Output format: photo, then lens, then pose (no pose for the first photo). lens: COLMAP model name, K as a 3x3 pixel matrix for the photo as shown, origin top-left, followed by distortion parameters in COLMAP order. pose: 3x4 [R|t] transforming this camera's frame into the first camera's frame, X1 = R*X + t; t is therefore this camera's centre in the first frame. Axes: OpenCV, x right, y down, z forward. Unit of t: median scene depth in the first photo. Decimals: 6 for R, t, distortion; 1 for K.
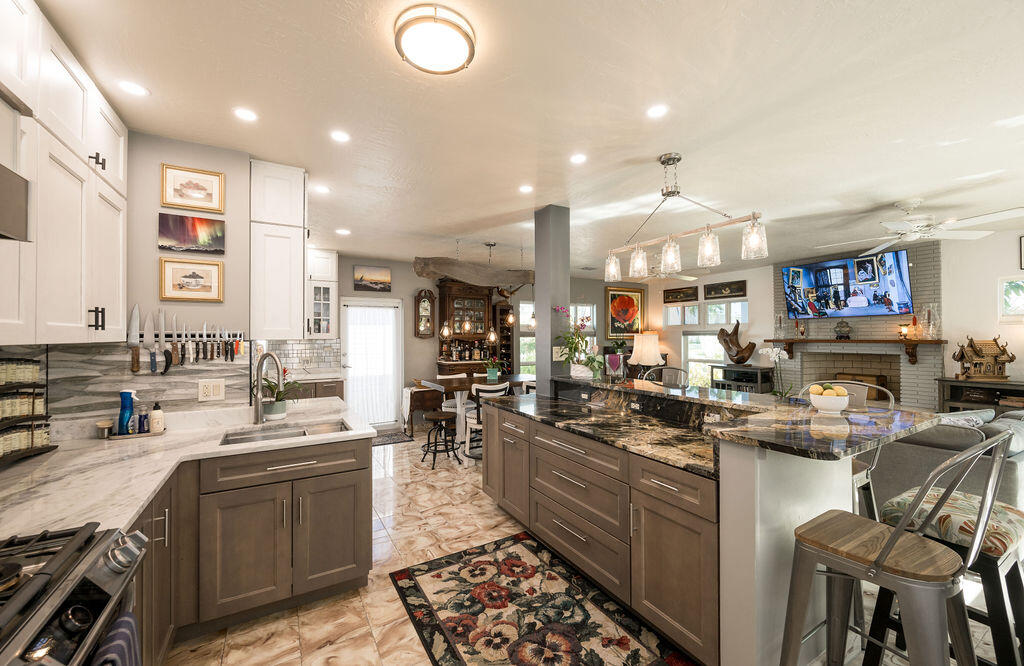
lens RADIAL K [[401.1, 0, 511.1], [0, 401.1, 333.6], [0, 0, 1]] dist [0.000040, -0.000441]
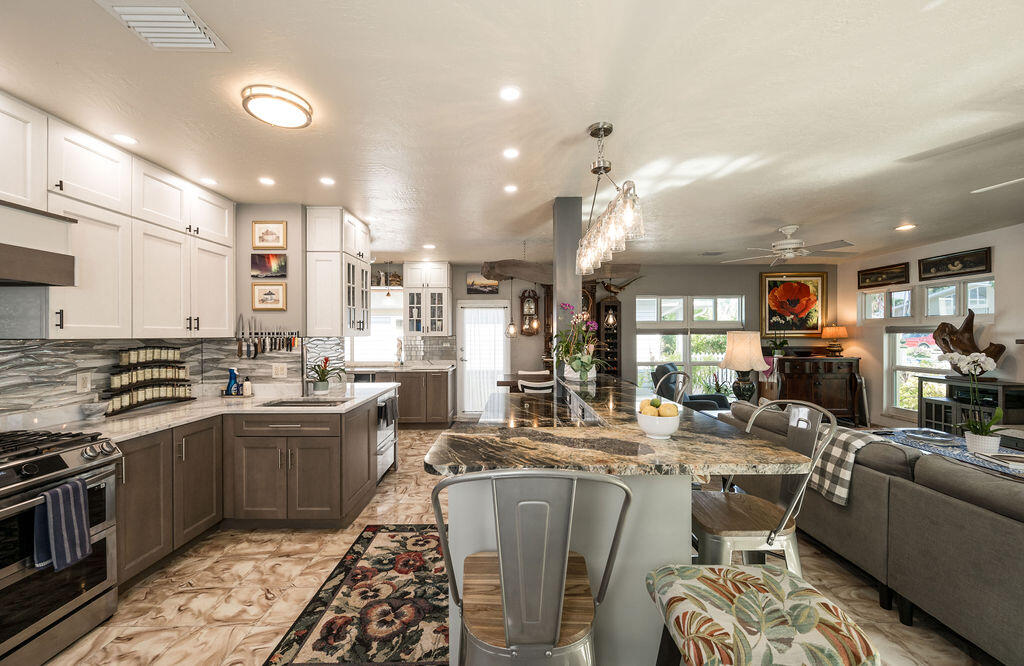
lens RADIAL K [[401.6, 0, 511.0], [0, 401.6, 336.2], [0, 0, 1]] dist [-0.001732, 0.000027]
pose [[0.862889, 0.003646, -0.505380, 0.487164], [0.002799, 0.999924, 0.011993, -0.000562], [0.505385, -0.011763, 0.862814, 0.109418]]
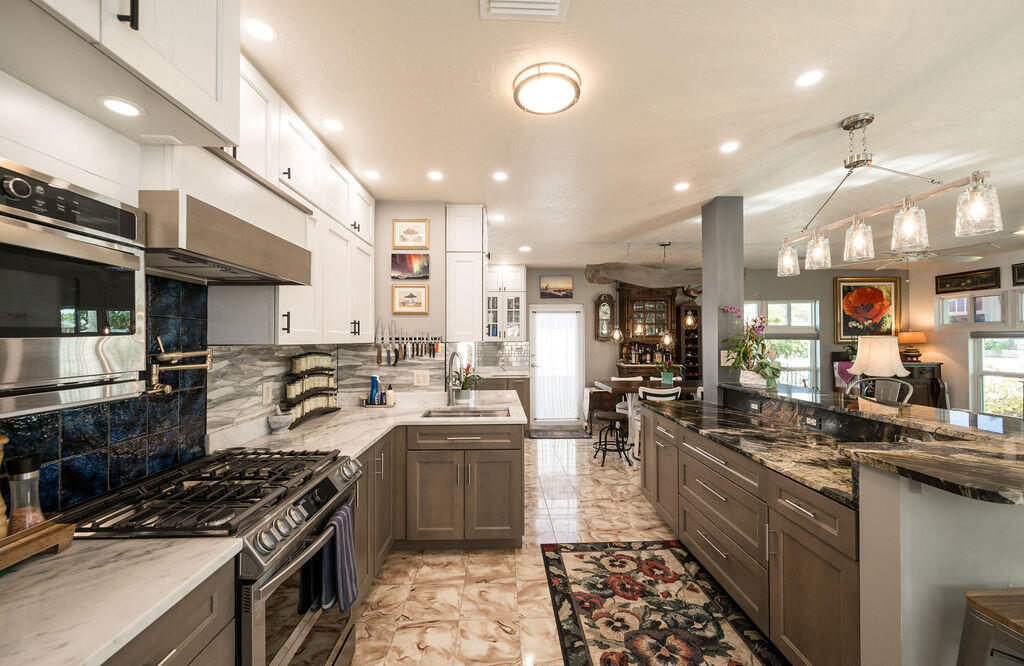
lens RADIAL K [[400.7, 0, 511.7], [0, 400.7, 336.4], [0, 0, 1]] dist [-0.000302, -0.000176]
pose [[0.876837, -0.003200, -0.480777, 0.124543], [0.003090, 0.999995, -0.001021, -0.000245], [0.480777, -0.000591, 0.876842, -0.037412]]
